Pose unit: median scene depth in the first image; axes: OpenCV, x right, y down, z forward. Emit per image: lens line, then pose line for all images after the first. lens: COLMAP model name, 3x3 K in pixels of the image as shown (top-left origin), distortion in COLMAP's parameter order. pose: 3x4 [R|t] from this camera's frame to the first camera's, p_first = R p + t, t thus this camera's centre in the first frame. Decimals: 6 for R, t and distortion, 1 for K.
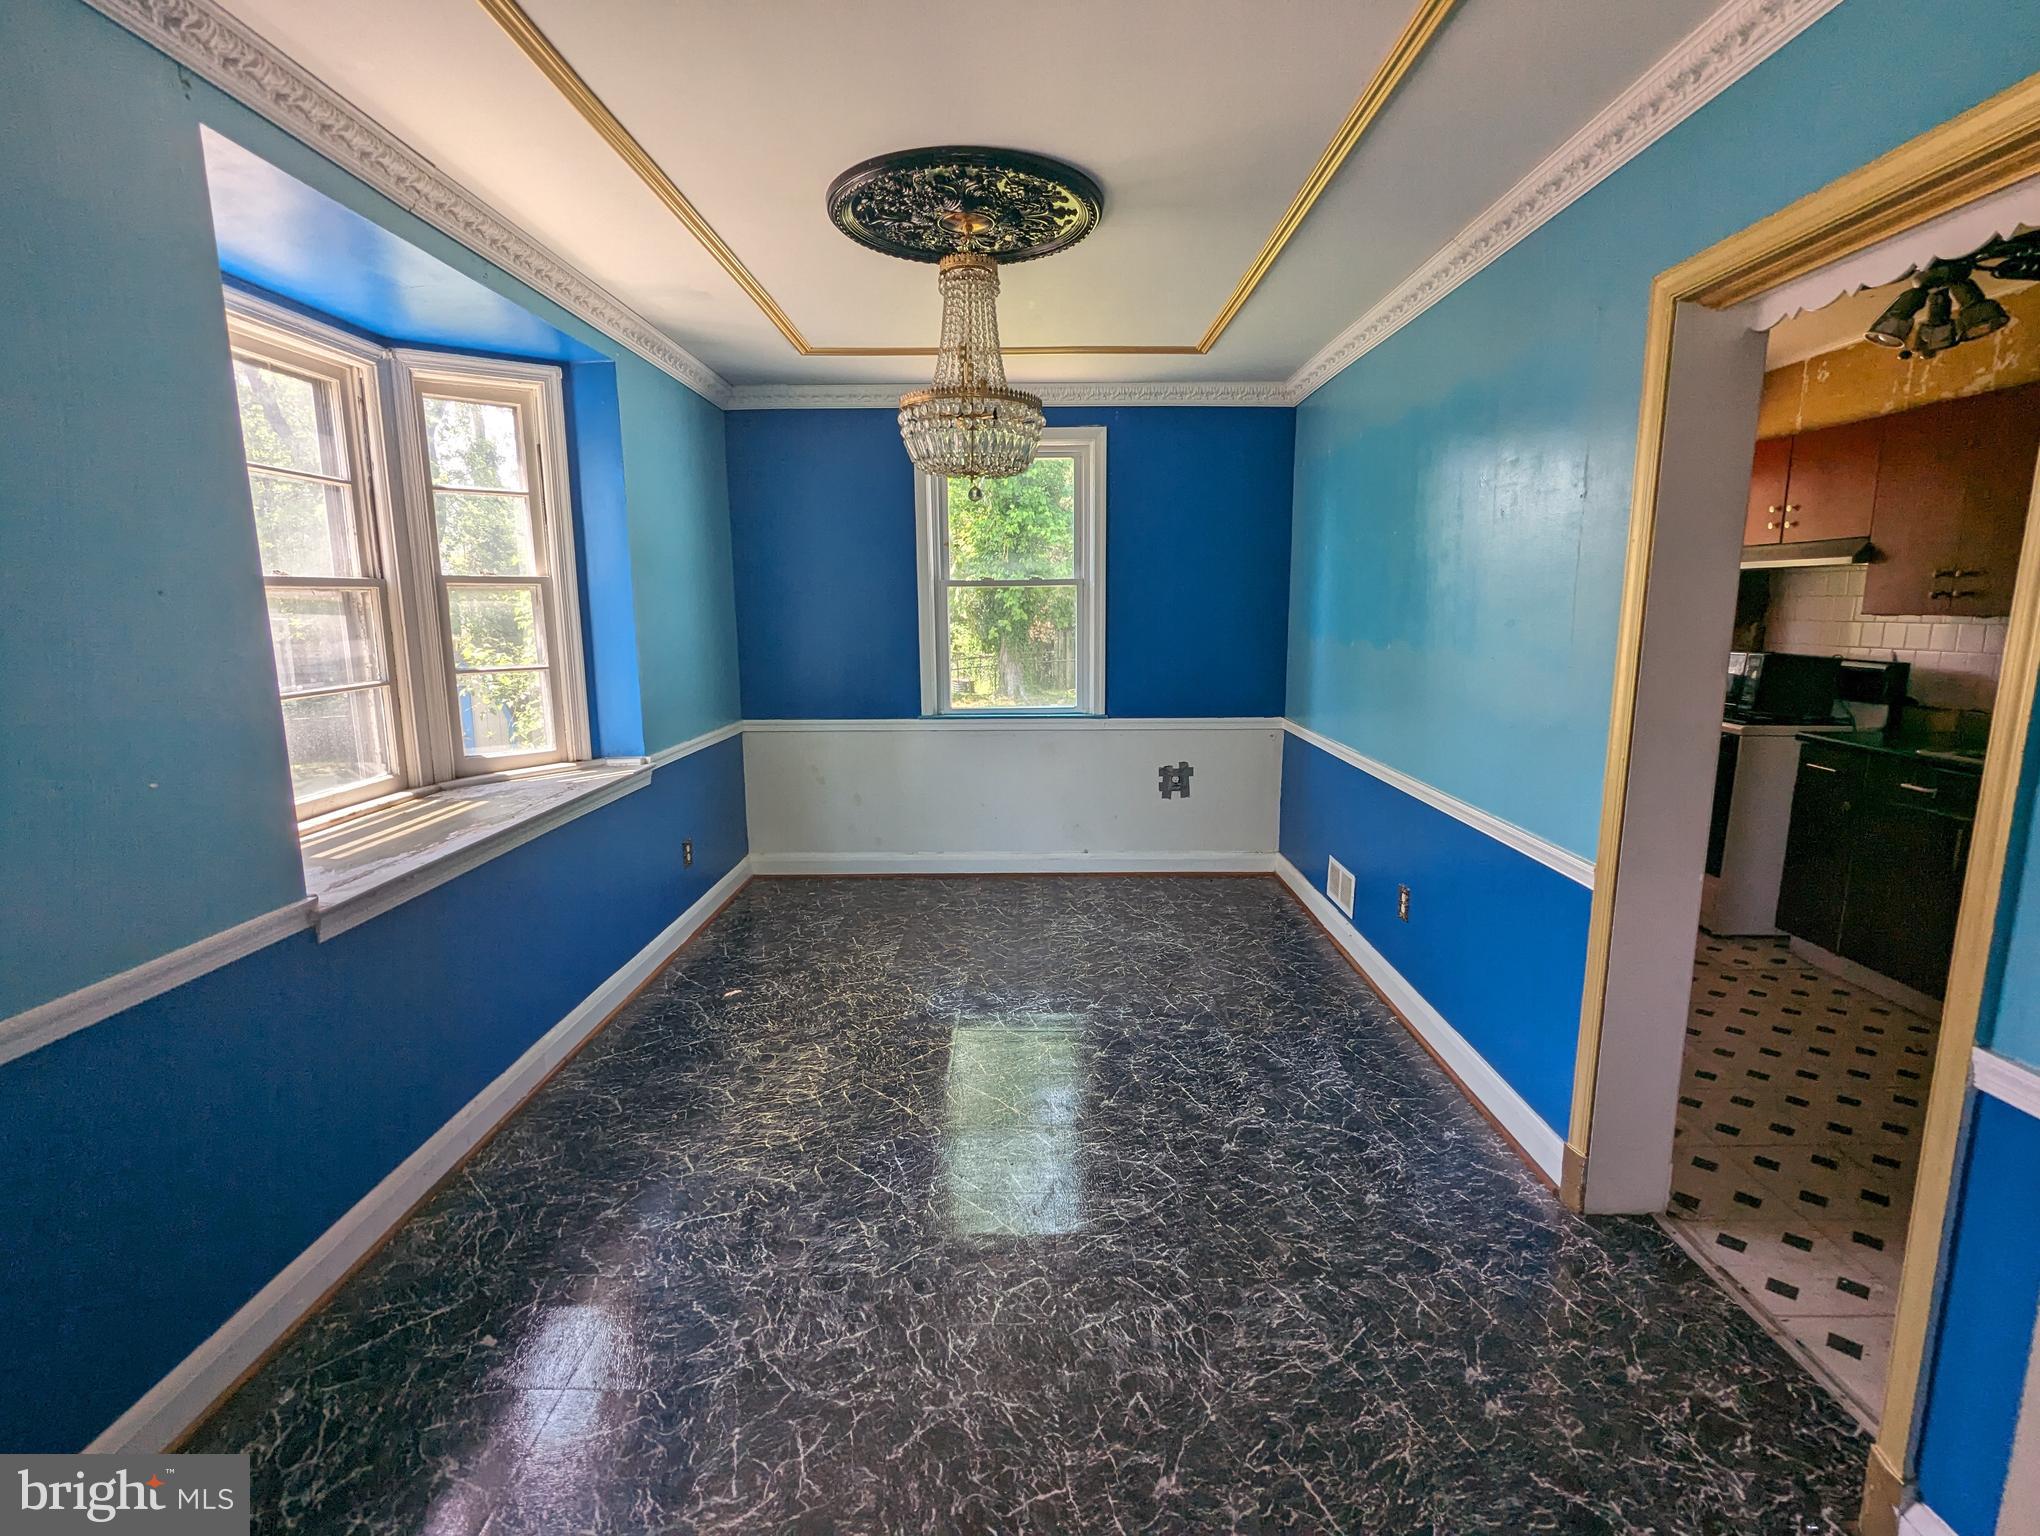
lens RADIAL K [[971.4, 0, 1018.8], [0, 971.4, 782.7], [0, 0, 1]] dist [0.000749, 0.000349]
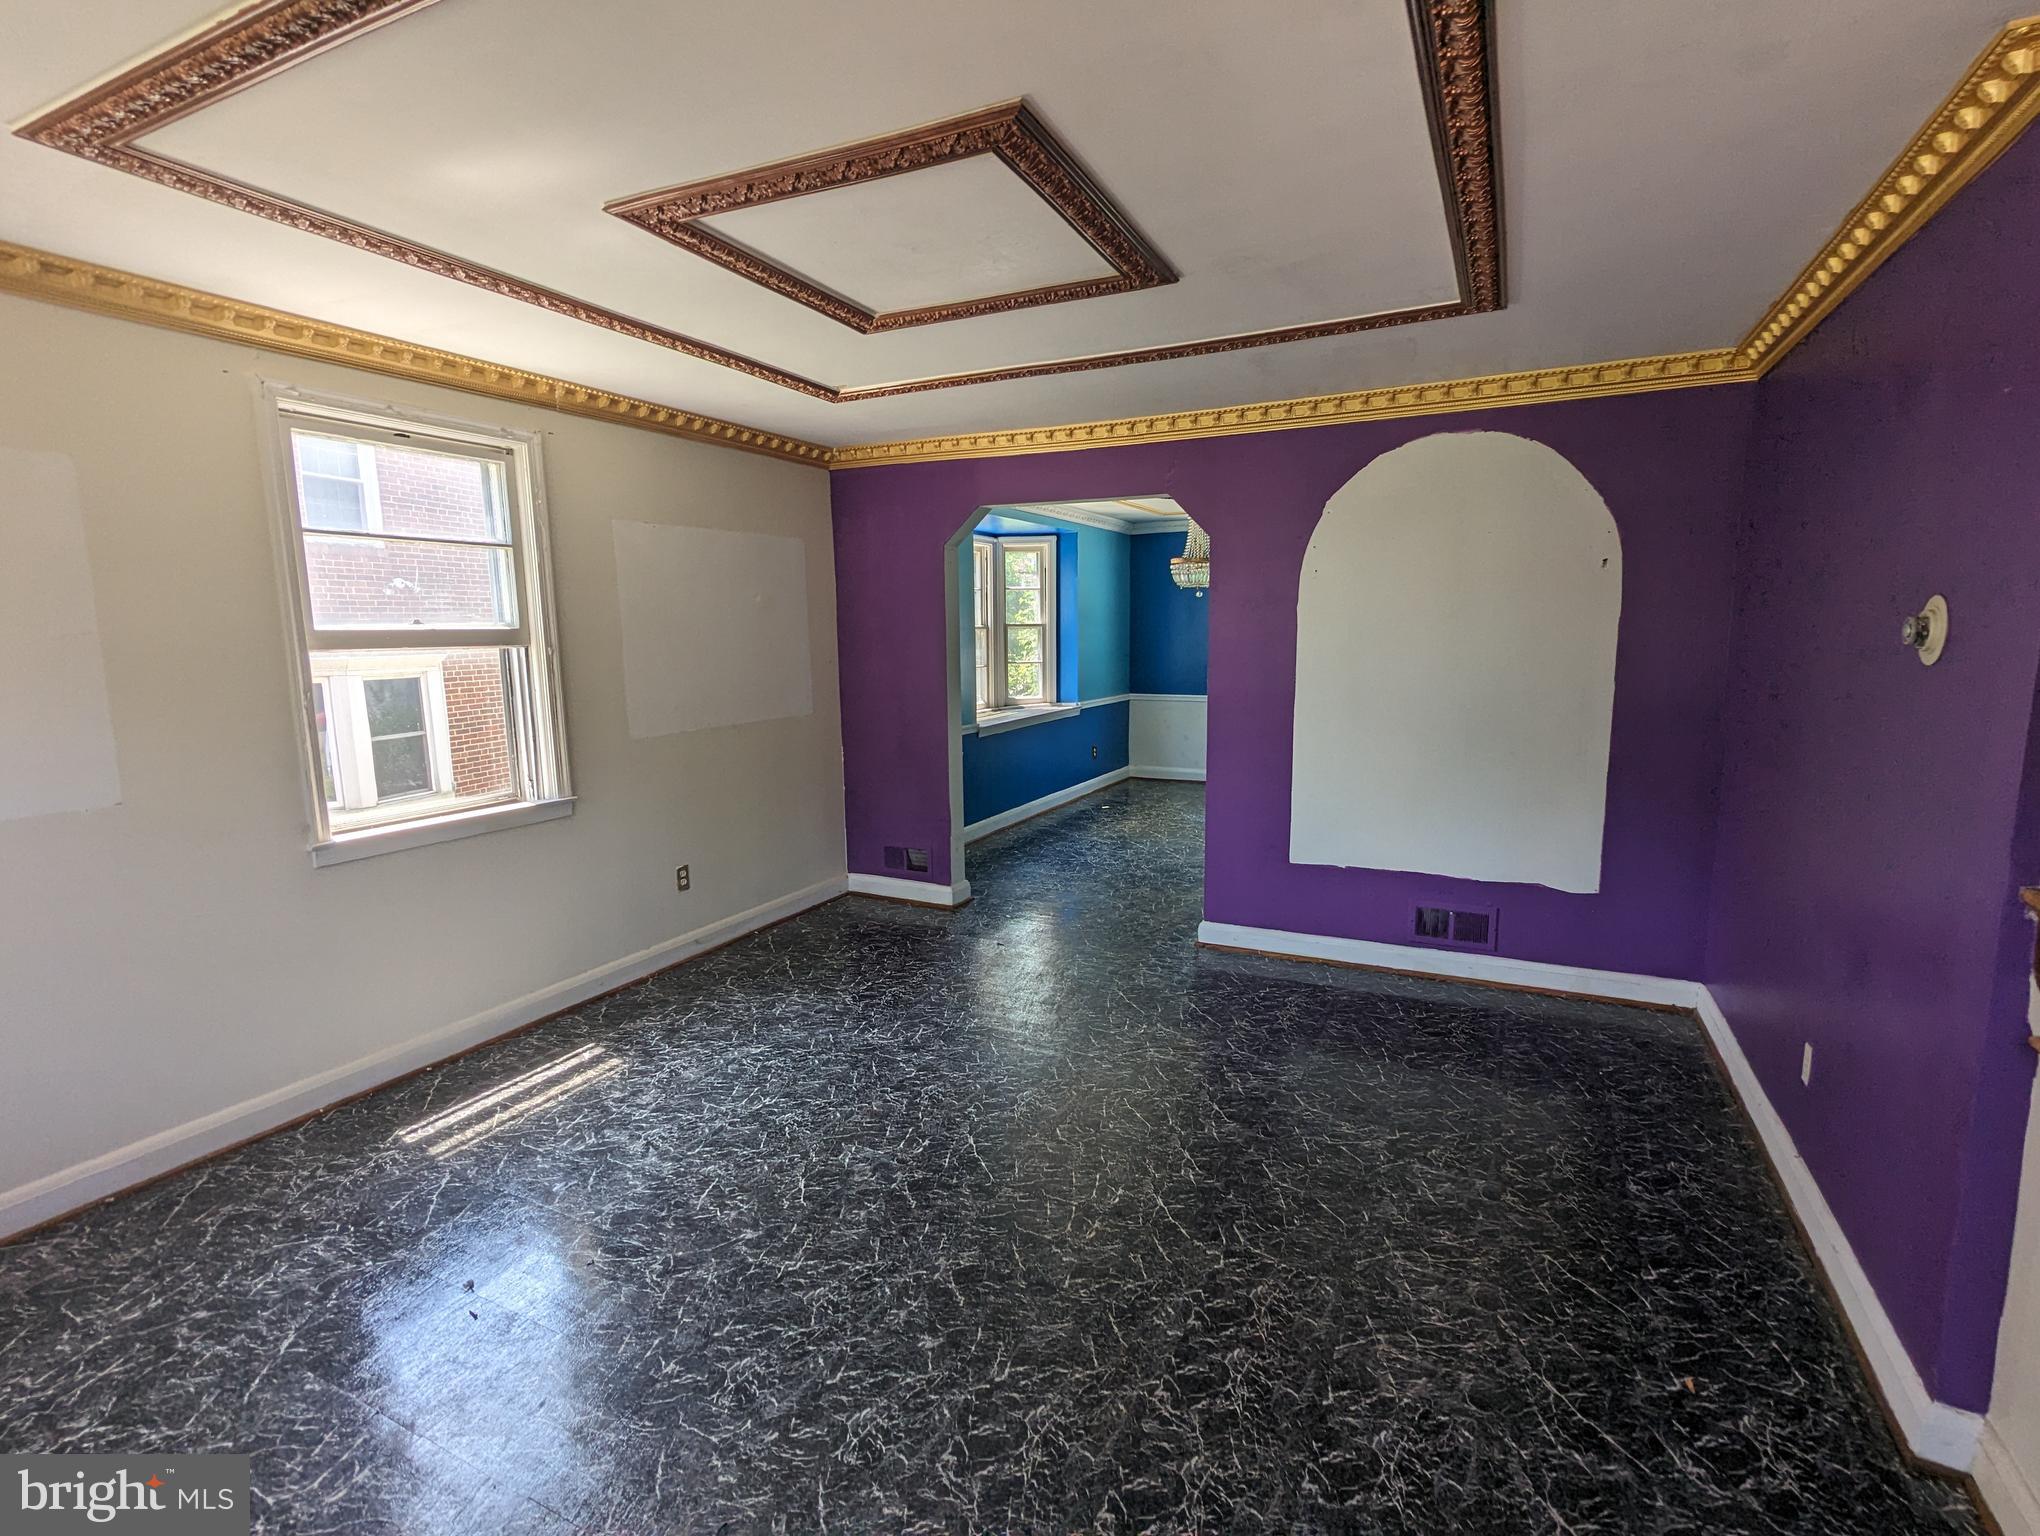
lens RADIAL K [[971.4, 0, 1003.6], [0, 971.4, 772.8], [0, 0, 1]] dist [0.000749, 0.000349]
pose [[0.889145, 0.060923, -0.453552, 0.566638], [-0.073484, 0.997245, -0.010104, 0.196618], [0.451687, 0.042313, 0.891172, -1.238610]]
